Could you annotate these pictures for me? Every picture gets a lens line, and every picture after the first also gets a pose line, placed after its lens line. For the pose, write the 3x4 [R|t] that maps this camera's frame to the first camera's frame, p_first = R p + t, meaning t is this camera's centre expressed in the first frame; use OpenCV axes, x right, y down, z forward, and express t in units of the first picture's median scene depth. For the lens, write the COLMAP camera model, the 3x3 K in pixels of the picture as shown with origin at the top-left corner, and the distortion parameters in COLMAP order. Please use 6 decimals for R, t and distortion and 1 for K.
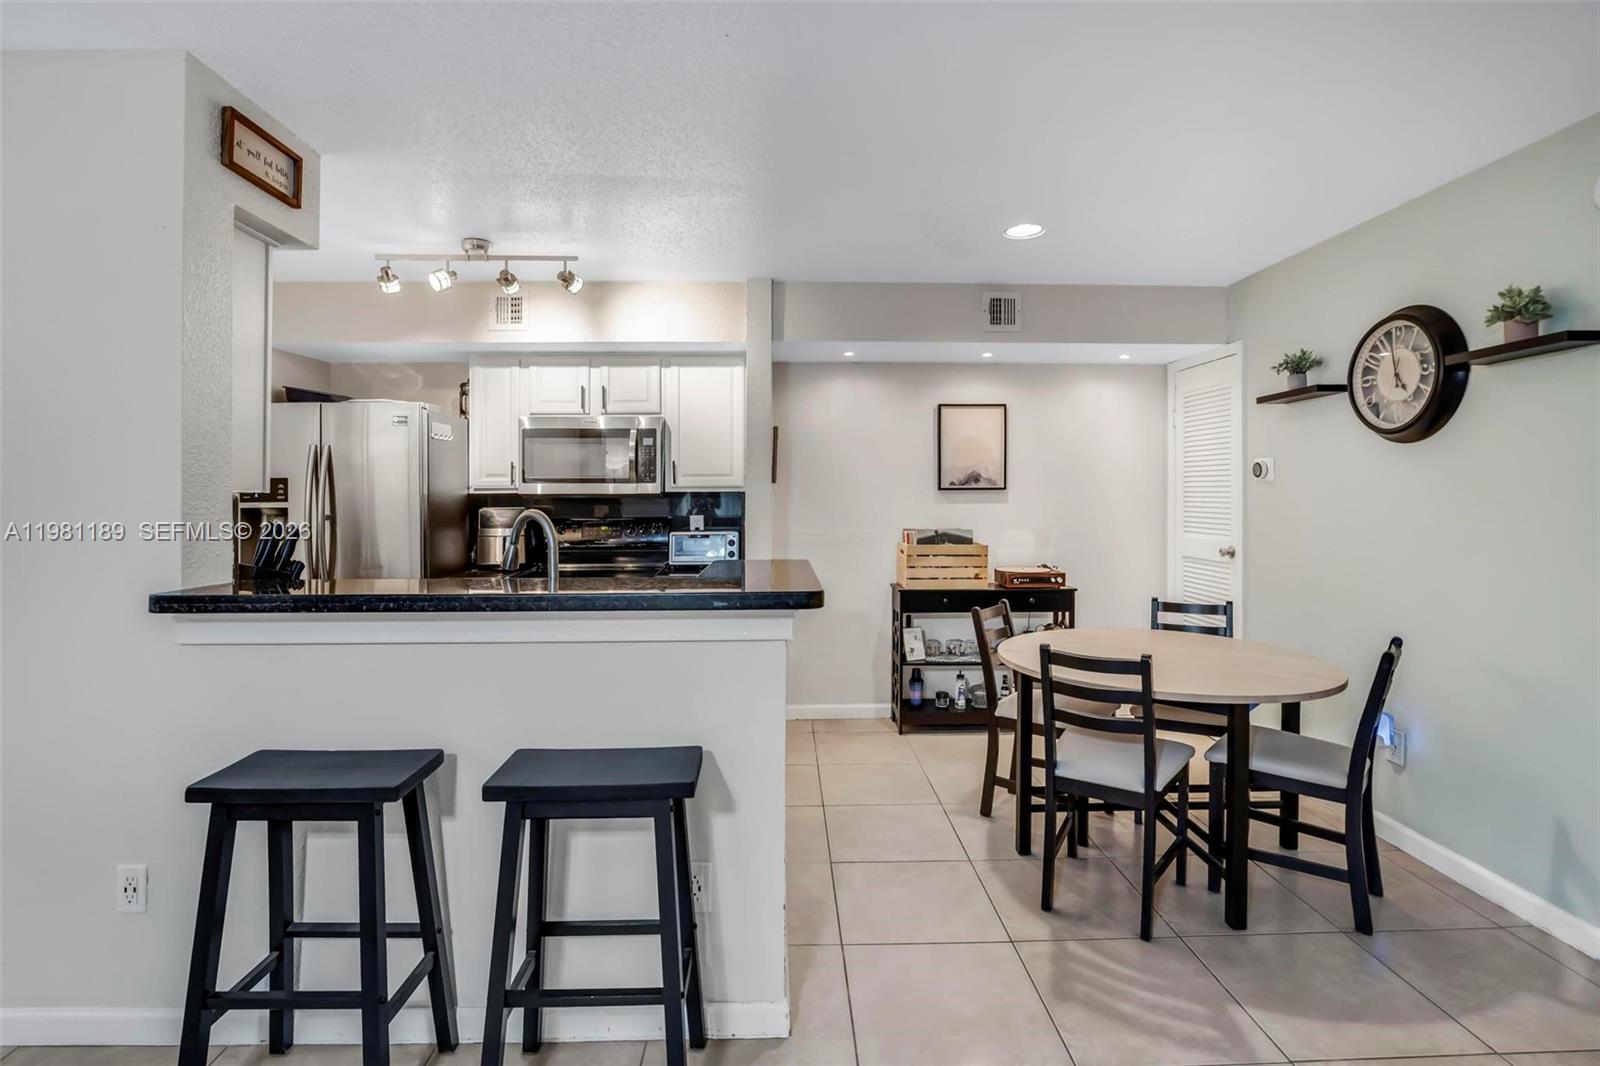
lens RADIAL K [[760.5, 0, 800.1], [0, 760.5, 506.2], [0, 0, 1]] dist [-0.022468, 0.000479]
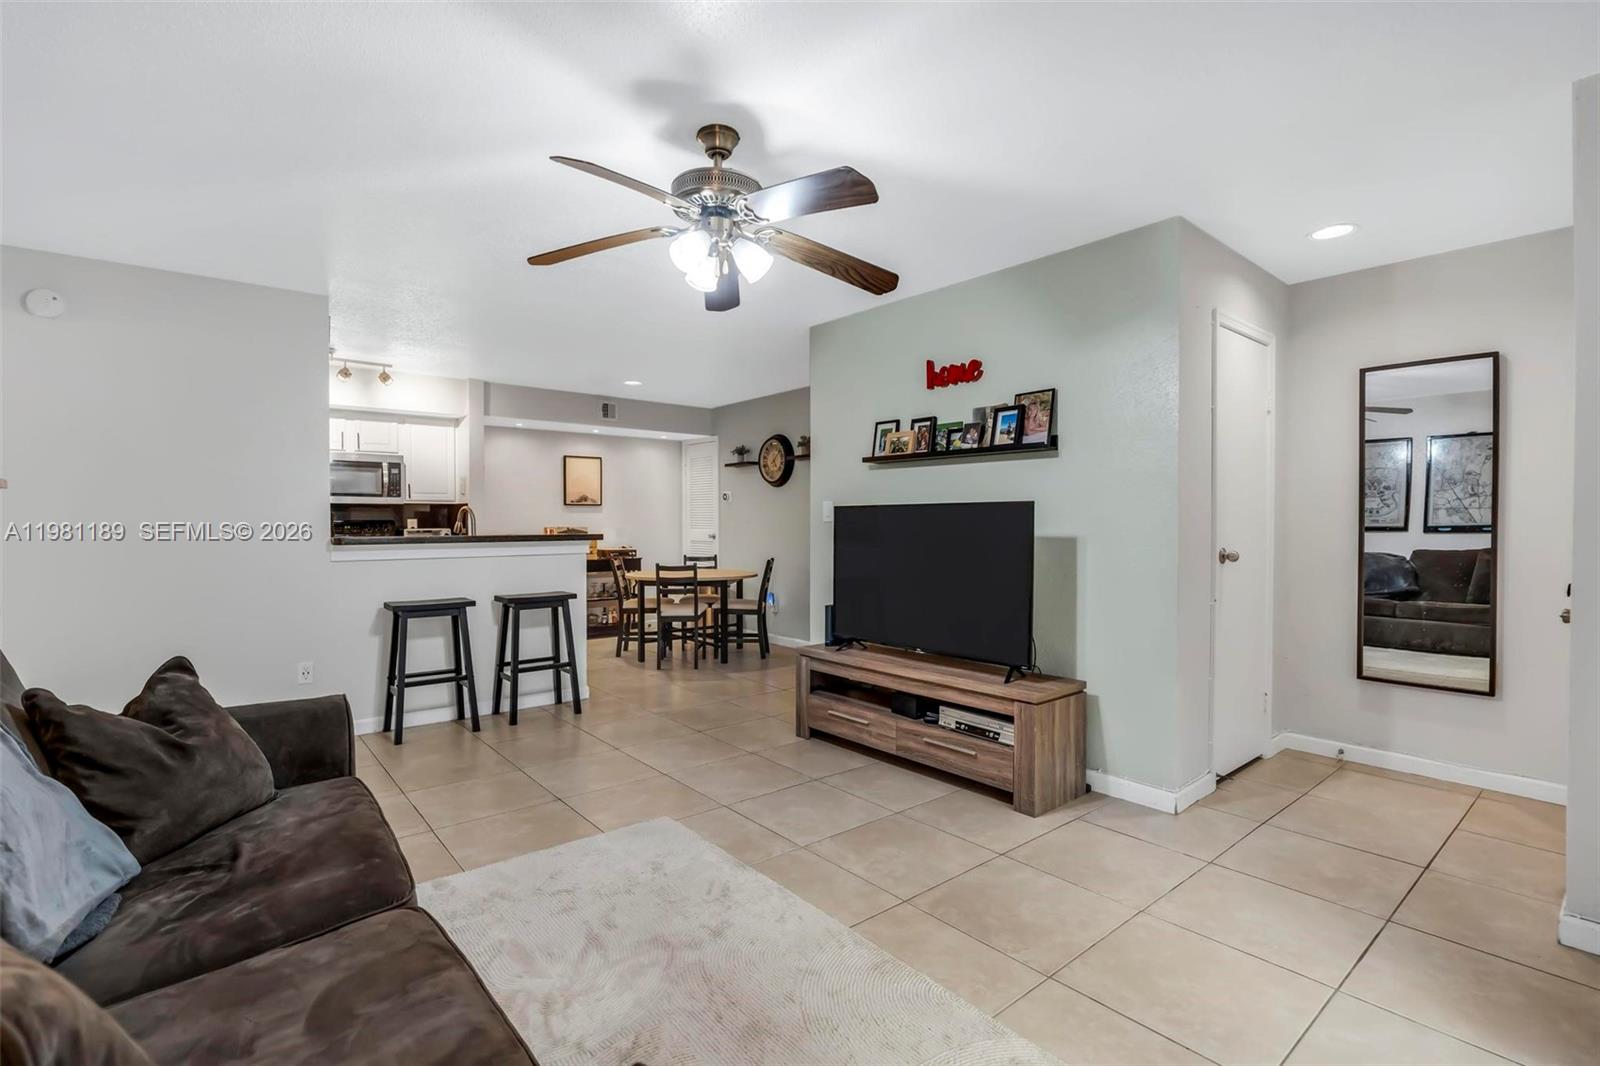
lens RADIAL K [[736.1, 0, 799.3], [0, 736.1, 525.1], [0, 0, 1]] dist [-0.018413, 0.000133]
pose [[0.786972, -0.002092, 0.616985, -0.535422], [0.006781, 0.999963, -0.005258, 0.046023], [-0.616951, 0.008321, 0.786957, -0.802262]]
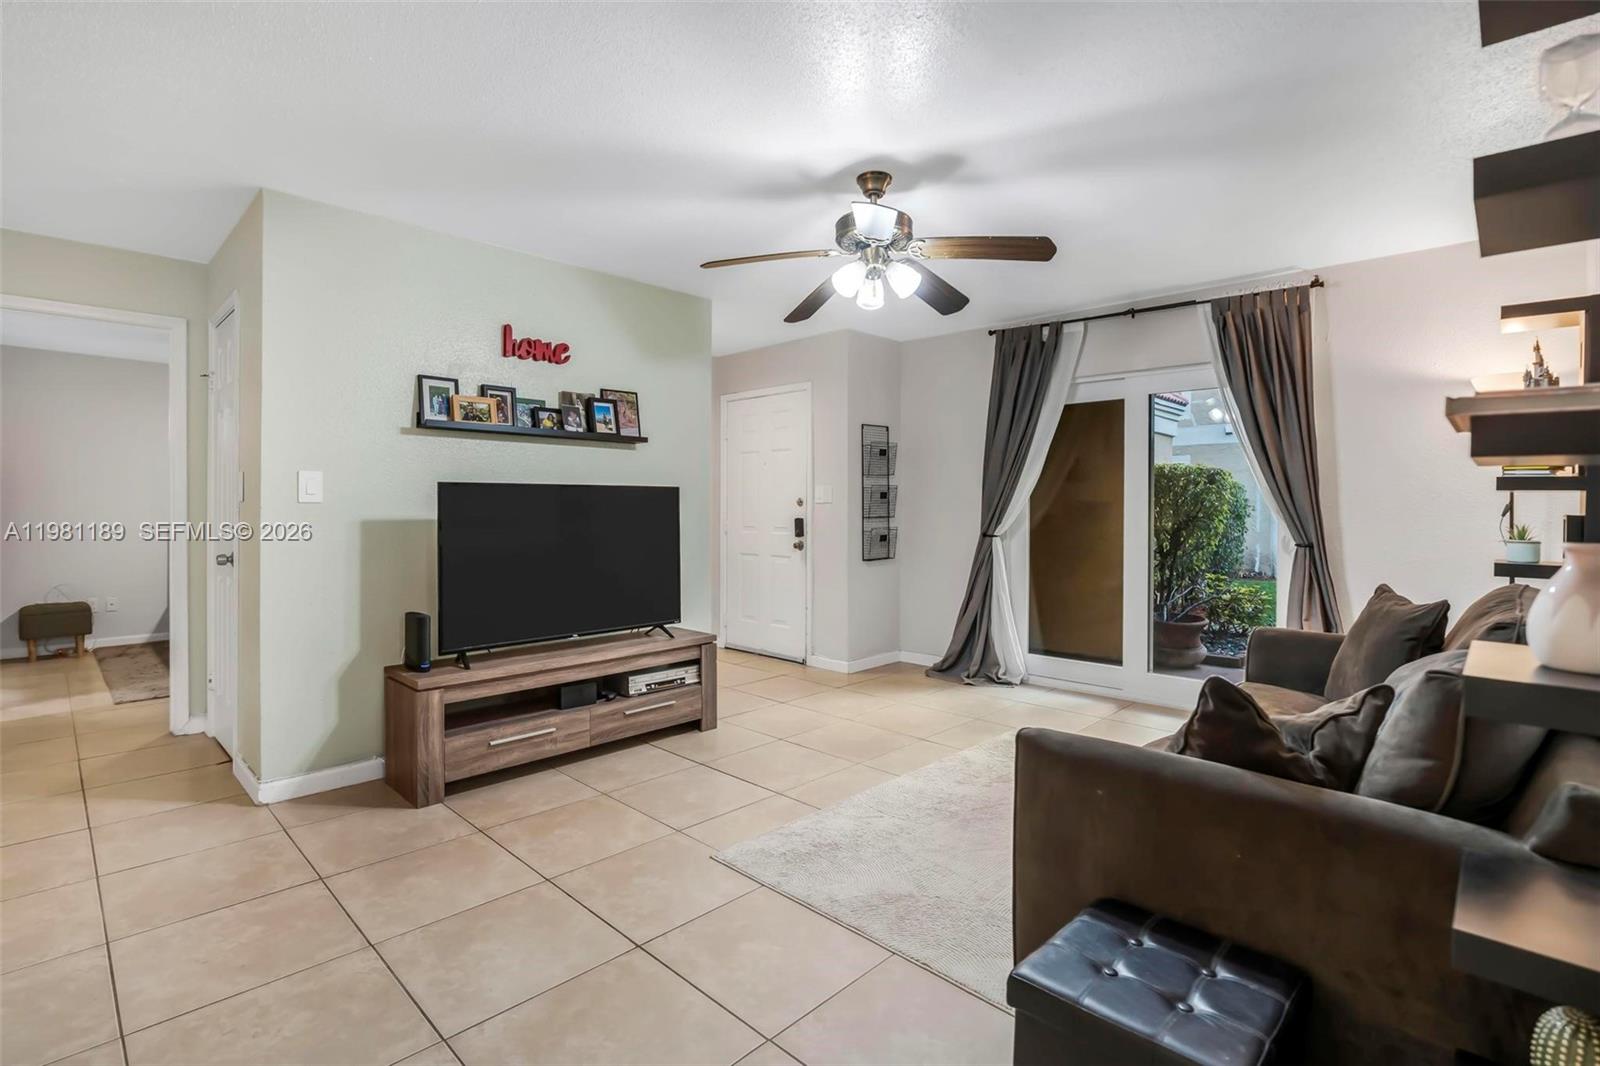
lens RADIAL K [[760.5, 0, 800.1], [0, 760.5, 506.2], [0, 0, 1]] dist [-0.022468, 0.000479]
pose [[-0.696325, 0.000618, 0.717726, -0.708150], [0.008655, 0.999934, 0.007537, 0.036468], [-0.717674, 0.011460, -0.696285, 0.343320]]
